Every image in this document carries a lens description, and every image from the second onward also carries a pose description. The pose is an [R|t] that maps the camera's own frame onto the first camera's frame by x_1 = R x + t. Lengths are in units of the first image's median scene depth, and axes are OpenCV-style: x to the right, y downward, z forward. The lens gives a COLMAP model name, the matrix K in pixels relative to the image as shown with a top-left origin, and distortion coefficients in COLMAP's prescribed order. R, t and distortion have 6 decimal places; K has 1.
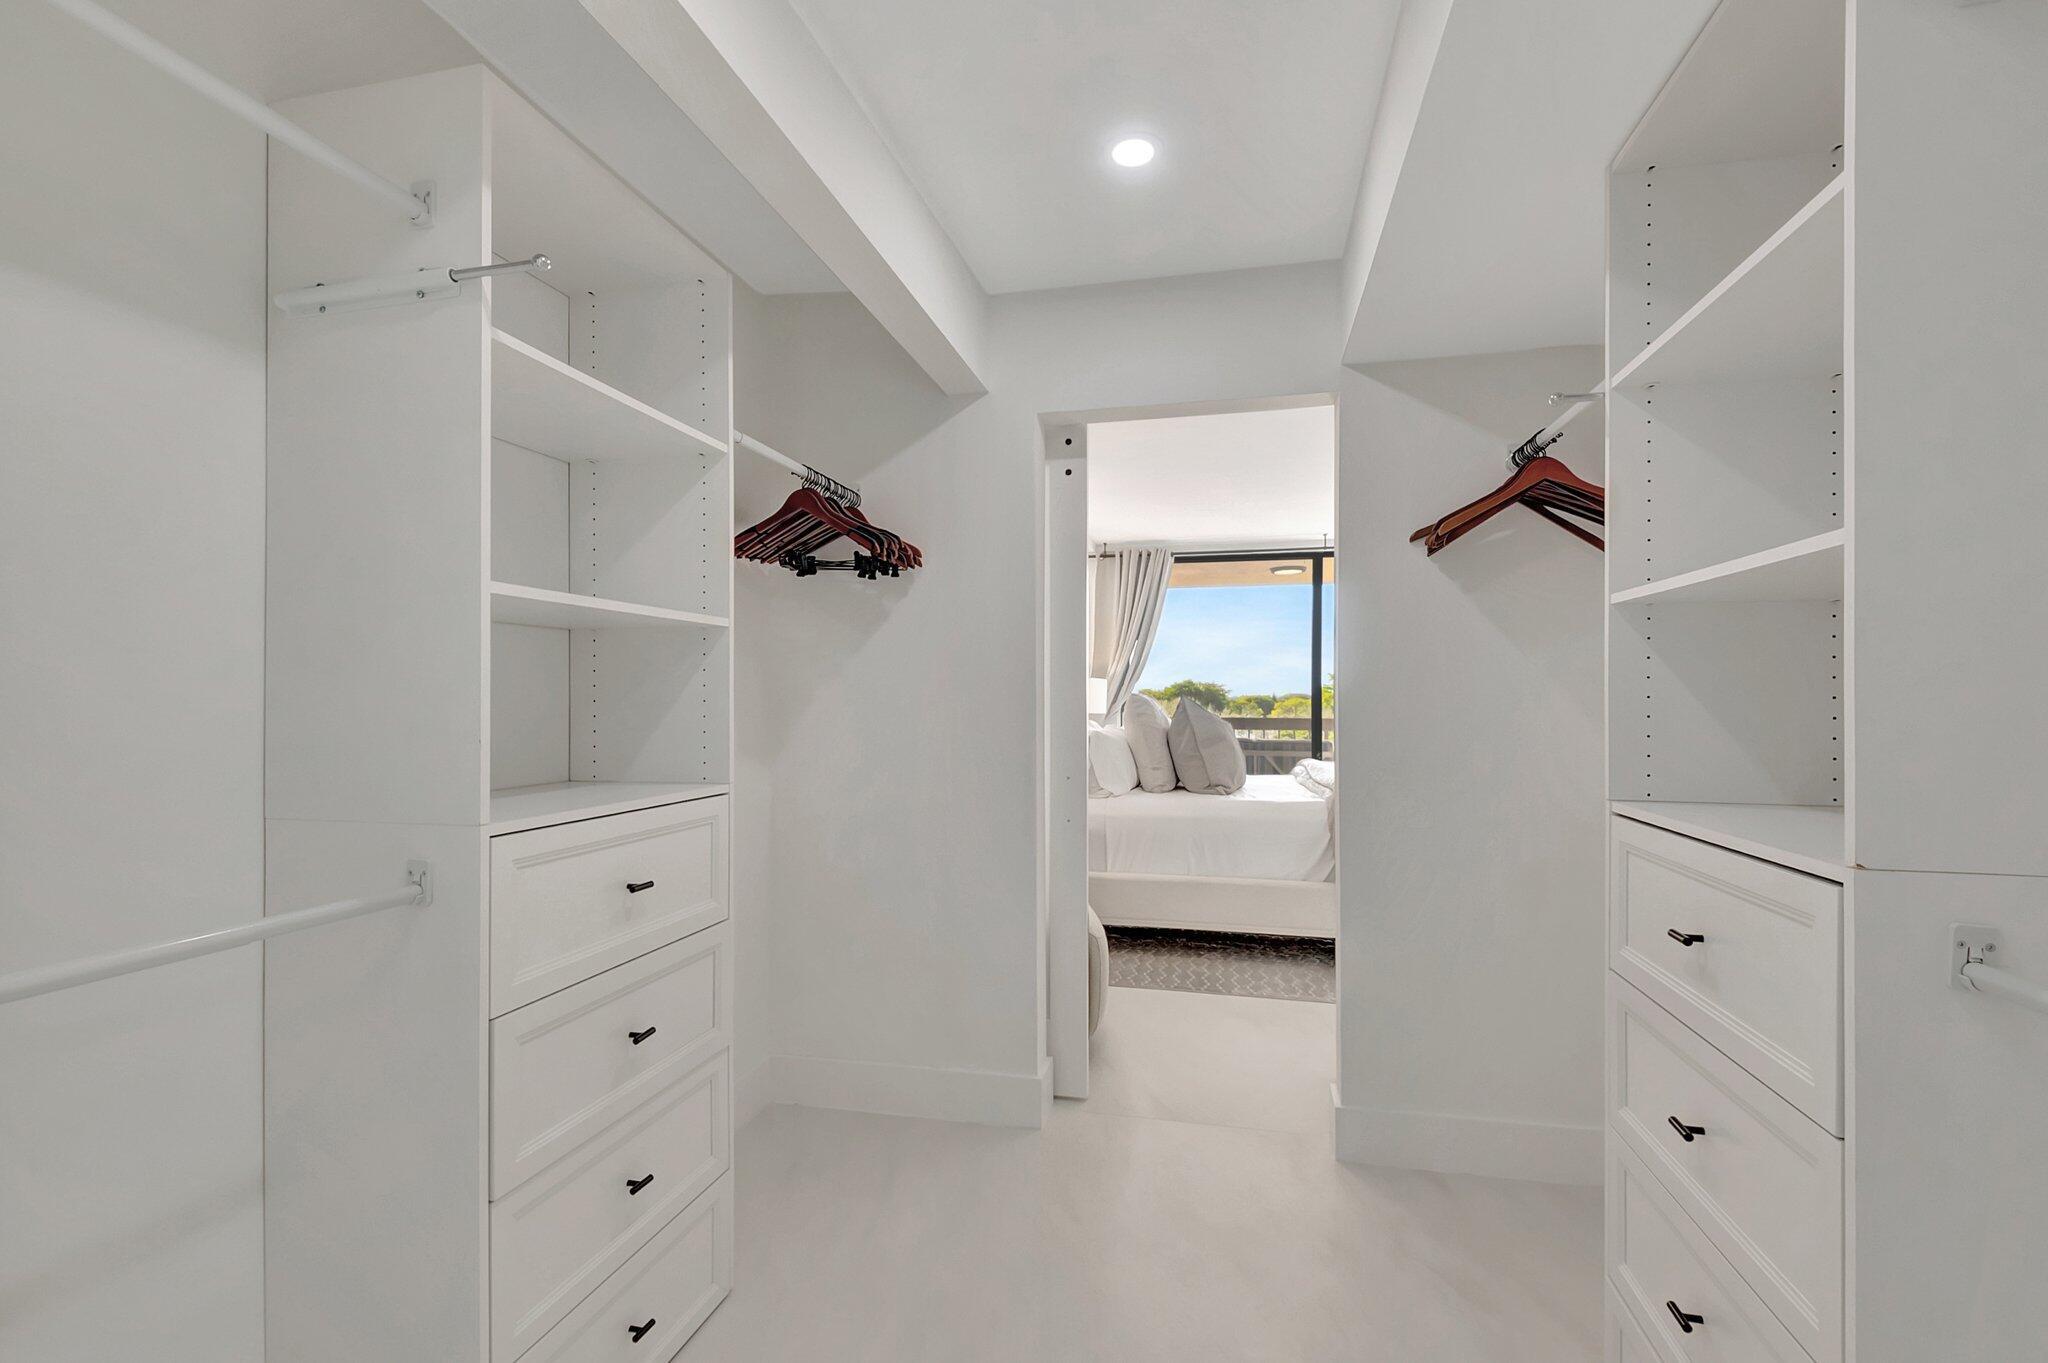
lens RADIAL K [[943.0, 0, 987.5], [0, 943.0, 704.5], [0, 0, 1]] dist [0.013747, -0.000342]
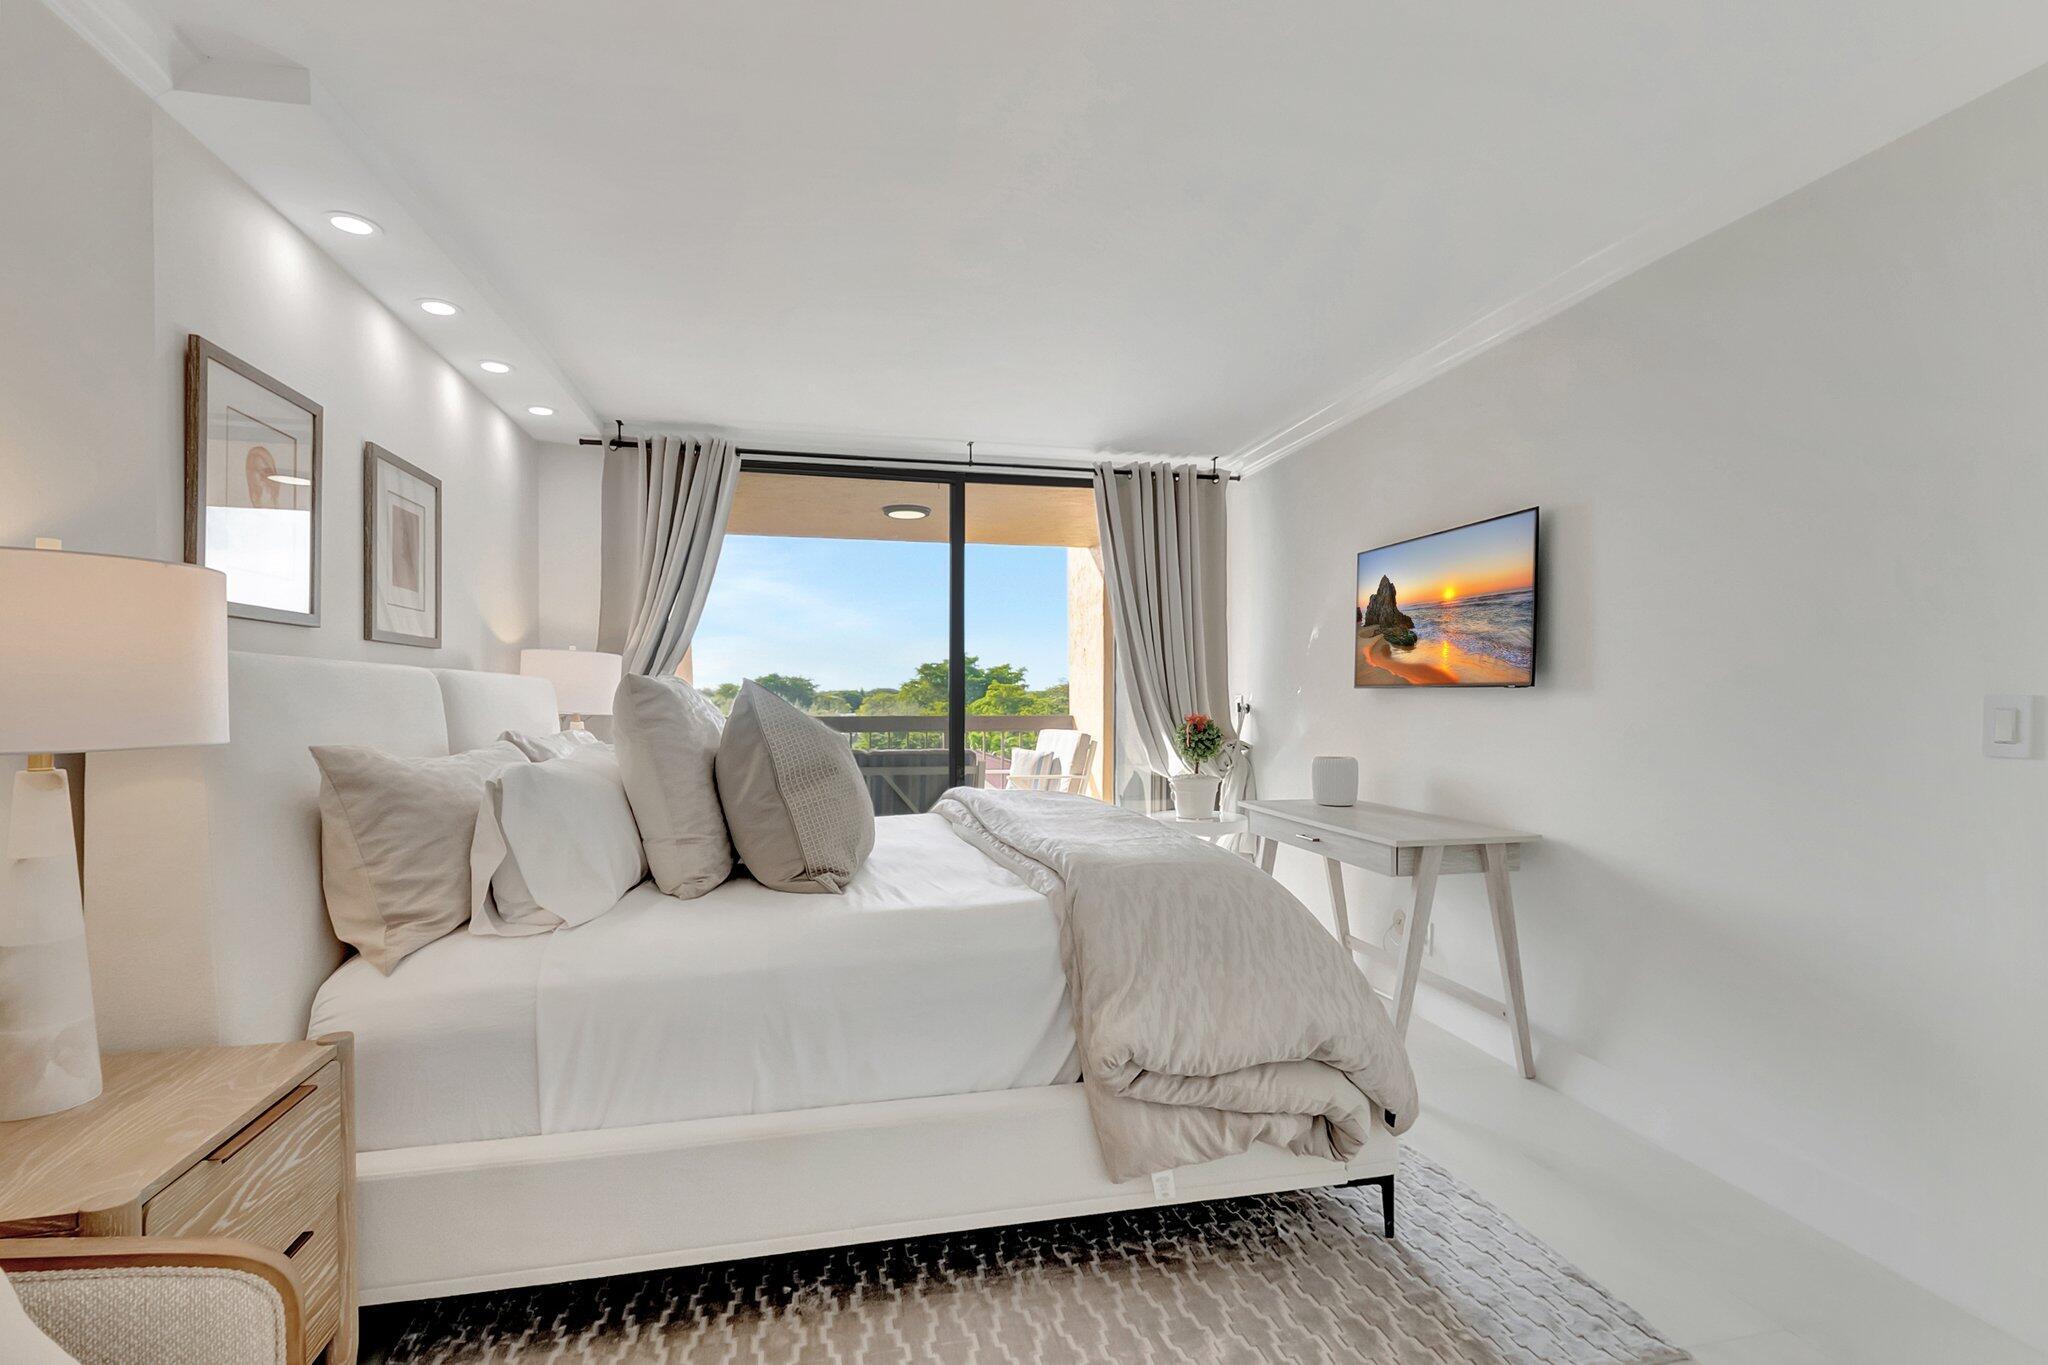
lens RADIAL K [[950.8, 0, 1022.0], [0, 950.8, 706.1], [0, 0, 1]] dist [0.000929, 0.000101]
pose [[0.893861, -0.004356, 0.448324, 0.083811], [0.001343, 0.999974, 0.007039, 0.000409], [-0.448343, -0.005690, 0.893844, 0.367899]]
